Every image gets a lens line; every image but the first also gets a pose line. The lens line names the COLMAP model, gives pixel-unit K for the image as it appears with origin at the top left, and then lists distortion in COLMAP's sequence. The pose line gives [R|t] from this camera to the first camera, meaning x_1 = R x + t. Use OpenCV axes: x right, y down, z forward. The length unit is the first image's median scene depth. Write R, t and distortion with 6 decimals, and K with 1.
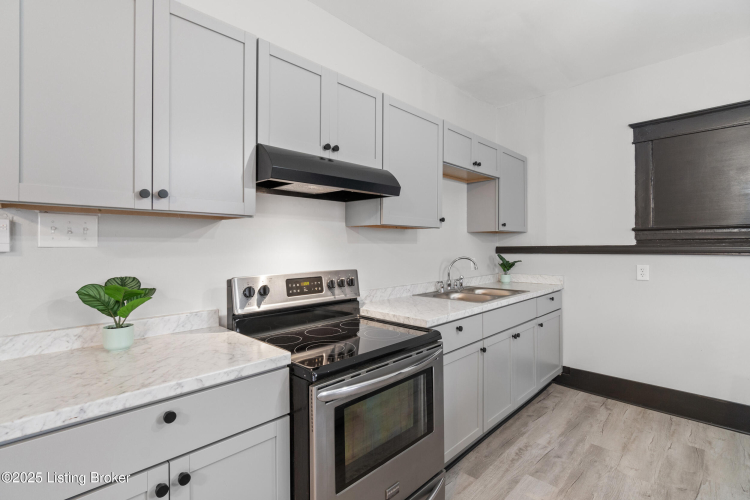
lens RADIAL K [[355.0, 0, 372.5], [0, 355.0, 243.1], [0, 0, 1]] dist [0.000476, 0.000129]
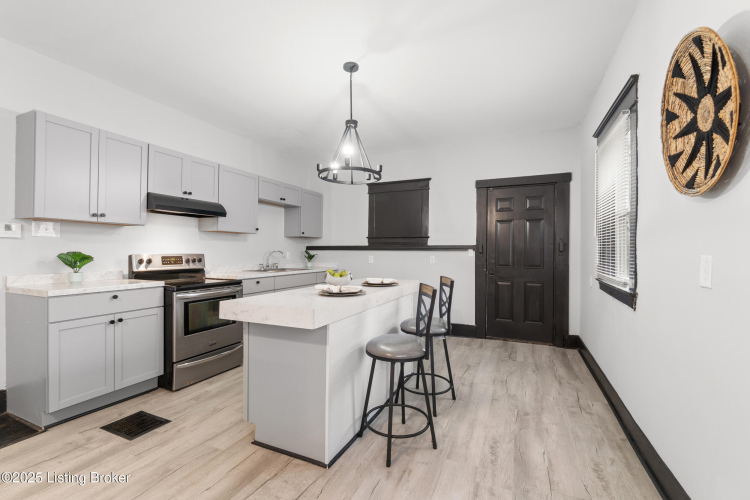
lens RADIAL K [[327.8, 0, 375.0], [0, 327.8, 250.0], [0, 0, 1]] dist [-0.002449, -0.000115]
pose [[0.937088, 0.013062, 0.348849, 0.246271], [-0.014777, 0.999888, 0.002255, 0.043055], [-0.348781, -0.007268, 0.937176, -1.175498]]
